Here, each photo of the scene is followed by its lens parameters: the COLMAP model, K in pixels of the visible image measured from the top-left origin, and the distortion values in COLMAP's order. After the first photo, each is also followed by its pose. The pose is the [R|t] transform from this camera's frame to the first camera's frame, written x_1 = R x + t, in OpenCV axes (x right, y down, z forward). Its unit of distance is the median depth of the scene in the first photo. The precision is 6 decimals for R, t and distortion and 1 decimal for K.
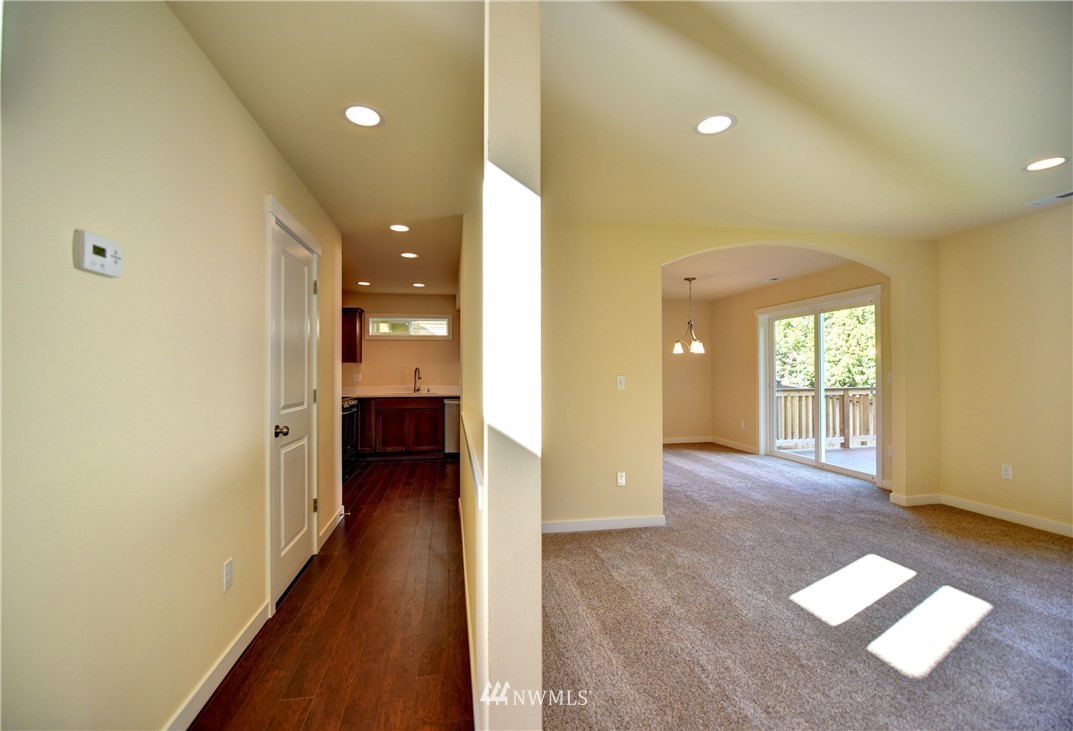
lens RADIAL K [[452.8, 0, 530.5], [0, 452.8, 368.2], [0, 0, 1]] dist [-0.025452, -0.000437]
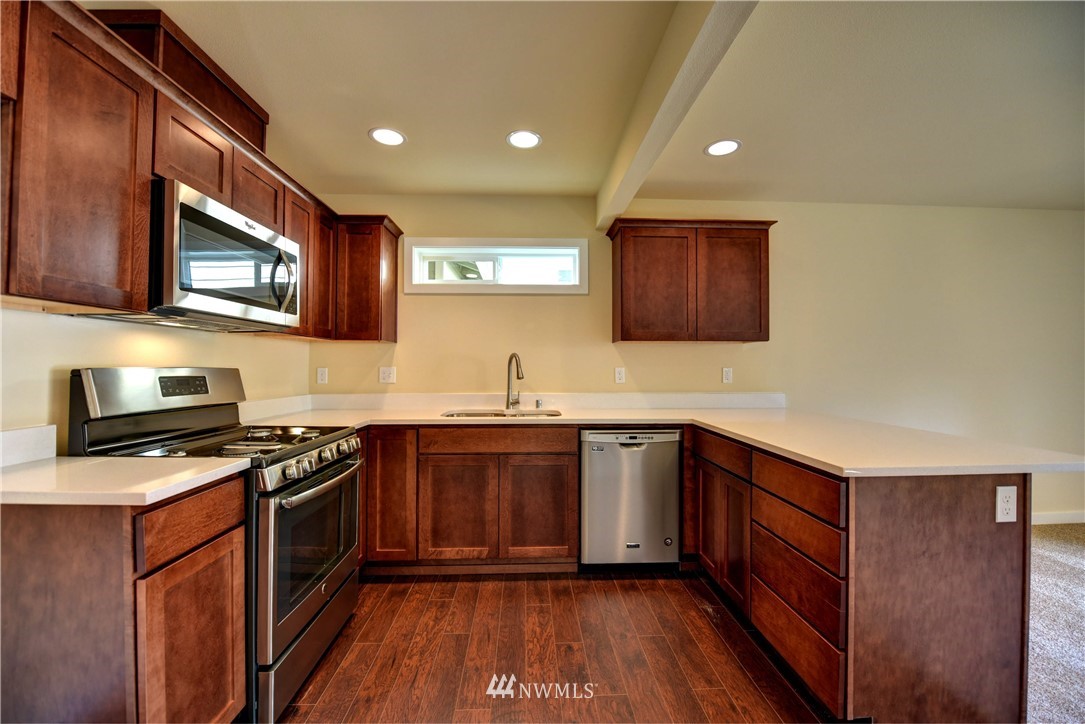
lens RADIAL K [[434.9, 0, 547.7], [0, 434.9, 358.8], [0, 0, 1]] dist [-0.017524, -0.001446]
pose [[0.991892, 0.002837, -0.127051, -0.202136], [-0.003578, 0.999978, -0.005604, 0.008039], [0.127032, 0.006013, 0.991880, 0.716079]]
